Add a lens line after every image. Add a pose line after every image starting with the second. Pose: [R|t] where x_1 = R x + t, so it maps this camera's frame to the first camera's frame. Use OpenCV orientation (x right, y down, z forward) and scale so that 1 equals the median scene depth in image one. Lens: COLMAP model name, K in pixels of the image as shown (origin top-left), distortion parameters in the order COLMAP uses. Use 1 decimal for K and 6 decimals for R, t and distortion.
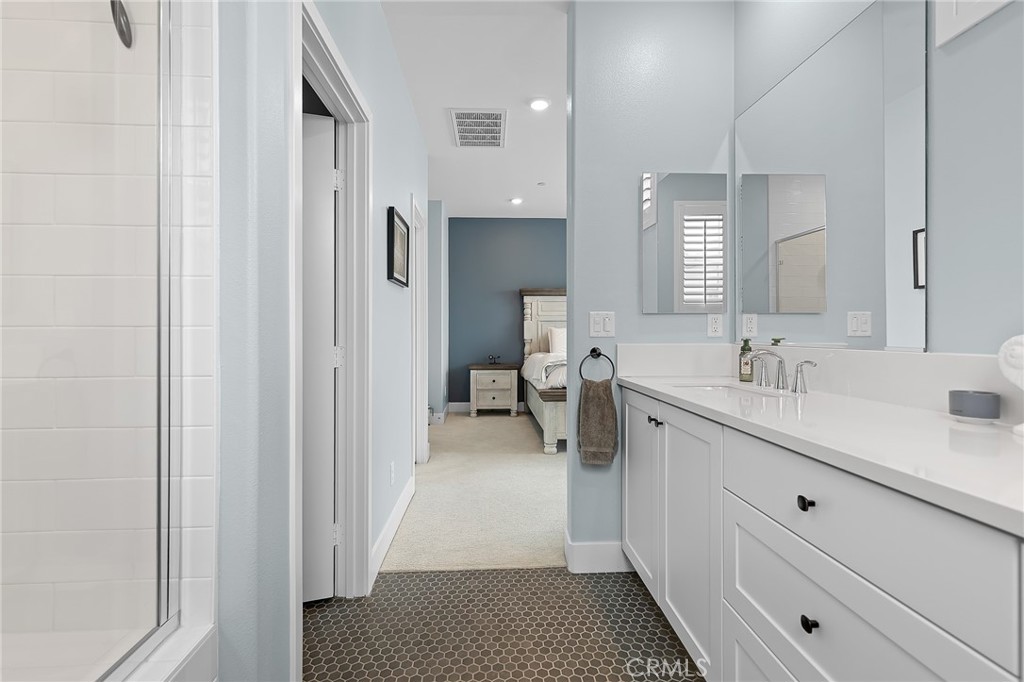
lens RADIAL K [[463.4, 0, 504.3], [0, 463.4, 339.4], [0, 0, 1]] dist [-0.000981, 0.000386]
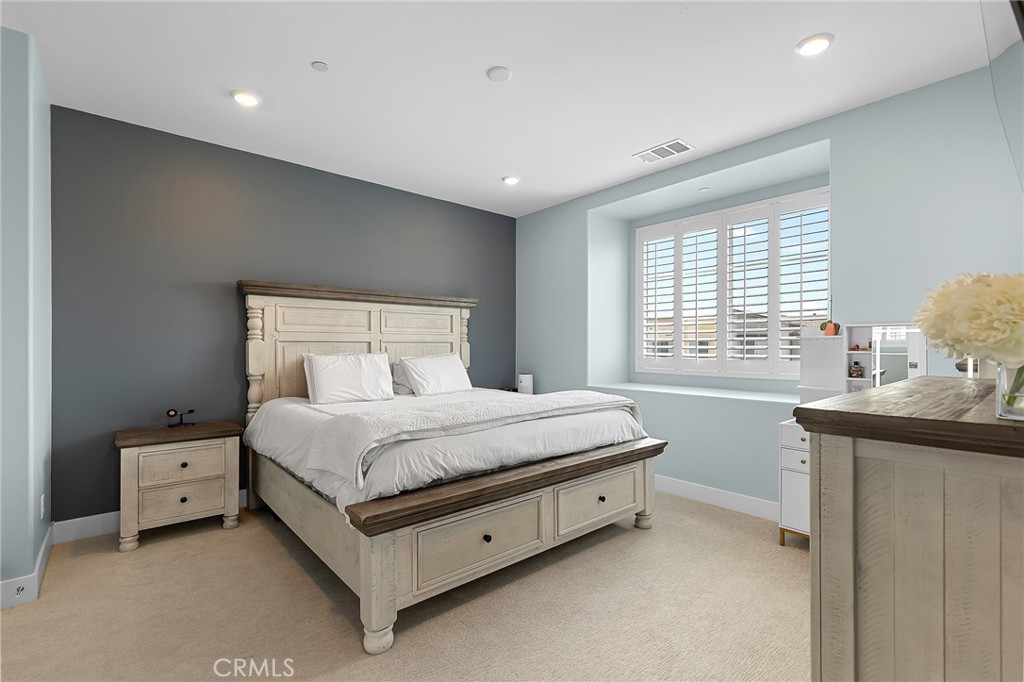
lens RADIAL K [[463.4, 0, 516.8], [0, 463.4, 349.2], [0, 0, 1]] dist [-0.000981, 0.000386]
pose [[0.783737, -0.004454, 0.621076, -0.049056], [0.009799, 0.999939, -0.005193, -0.024866], [-0.621015, 0.010156, 0.783733, 0.393390]]
